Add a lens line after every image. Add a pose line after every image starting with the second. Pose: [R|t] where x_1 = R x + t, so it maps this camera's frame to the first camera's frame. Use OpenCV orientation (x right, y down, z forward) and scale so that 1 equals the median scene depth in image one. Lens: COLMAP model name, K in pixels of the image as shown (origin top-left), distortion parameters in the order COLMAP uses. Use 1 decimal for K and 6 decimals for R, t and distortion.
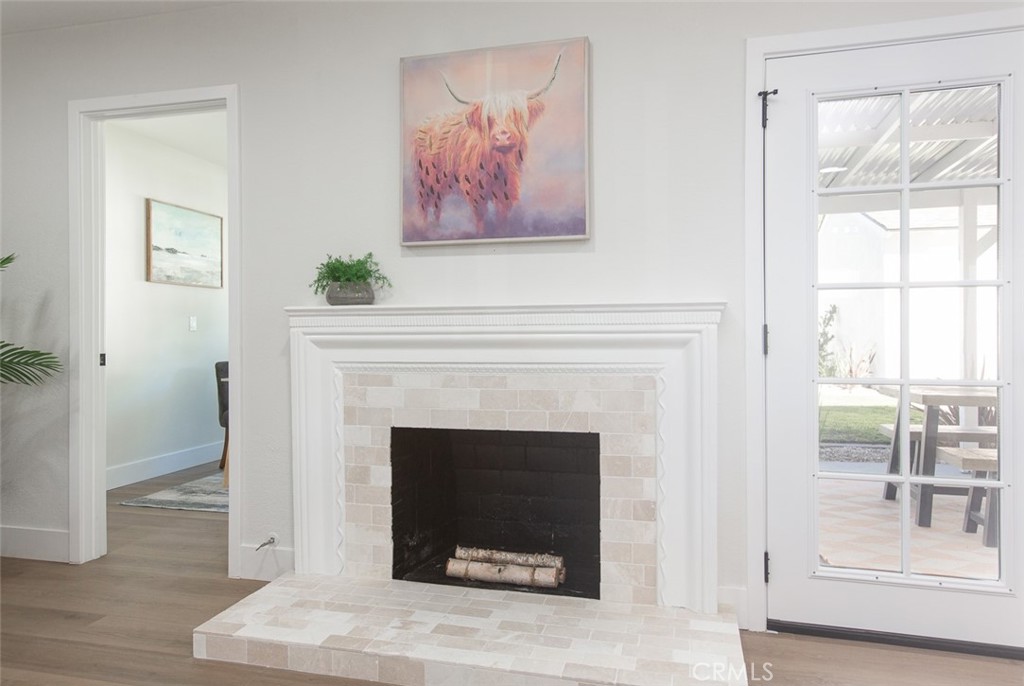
lens RADIAL K [[667.1, 0, 514.4], [0, 667.1, 331.7], [0, 0, 1]] dist [0.003229, 0.000918]
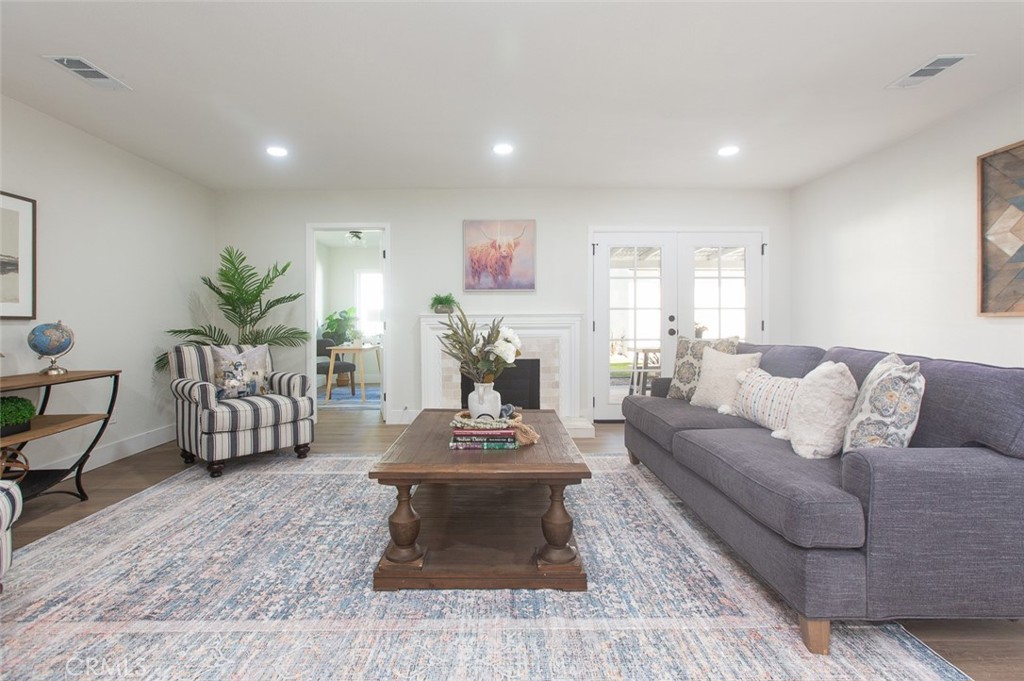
lens RADIAL K [[490.1, 0, 497.6], [0, 490.1, 324.6], [0, 0, 1]] dist [-0.003234, 0.000630]
pose [[0.969057, -0.001631, 0.246831, -0.531867], [0.001077, 0.999997, 0.002378, -0.000189], [-0.246834, -0.002039, 0.969056, -0.932166]]
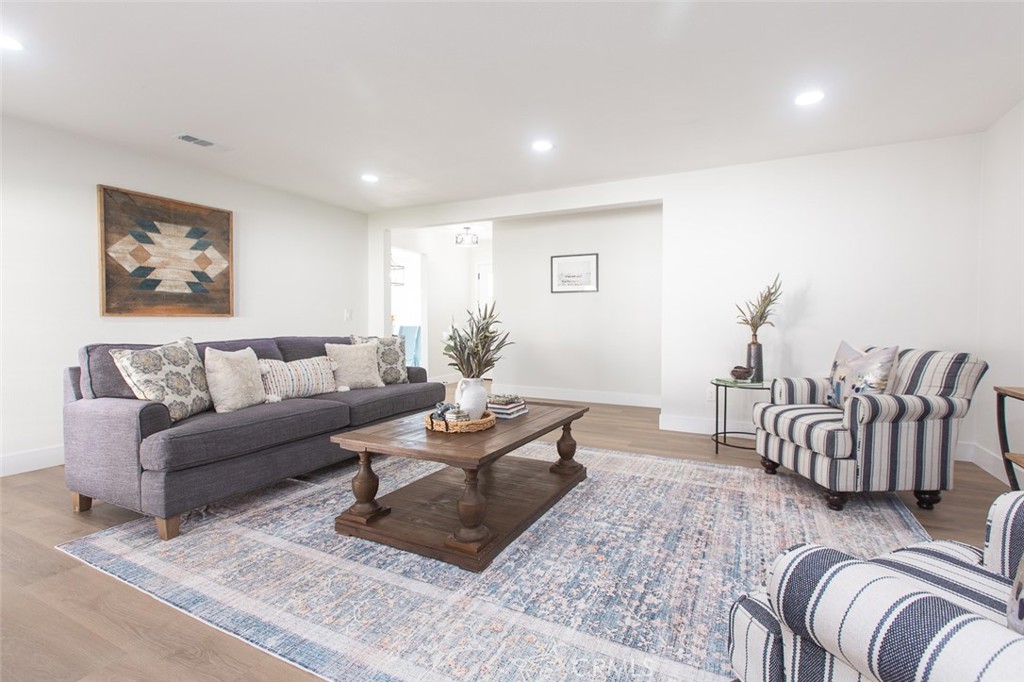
lens RADIAL K [[467.8, 0, 526.5], [0, 467.8, 341.9], [0, 0, 1]] dist [-0.000858, -0.000378]
pose [[-0.979157, -0.006142, 0.203013, -0.622396], [0.002125, 0.999178, 0.040480, 0.007520], [-0.203095, 0.040068, -0.978339, 1.031281]]
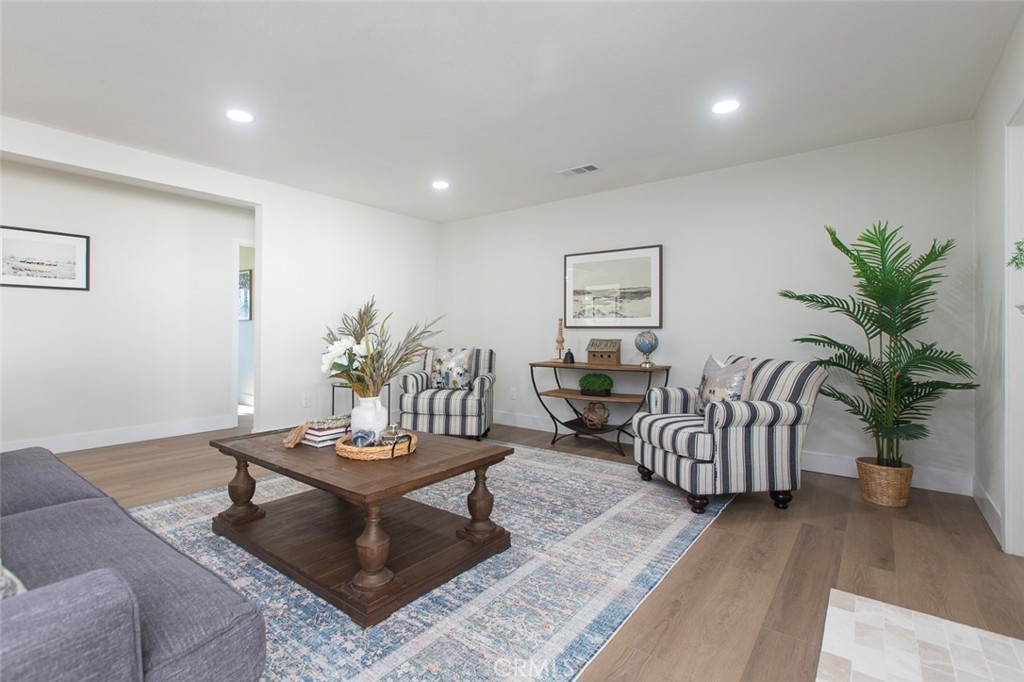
lens RADIAL K [[478.1, 0, 493.6], [0, 478.1, 336.6], [0, 0, 1]] dist [0.001262, 0.000097]
pose [[-0.407663, 0.011768, -0.913057, 0.433817], [0.000362, 0.999919, 0.012726, -0.003794], [0.913132, 0.004858, -0.407634, 0.671596]]
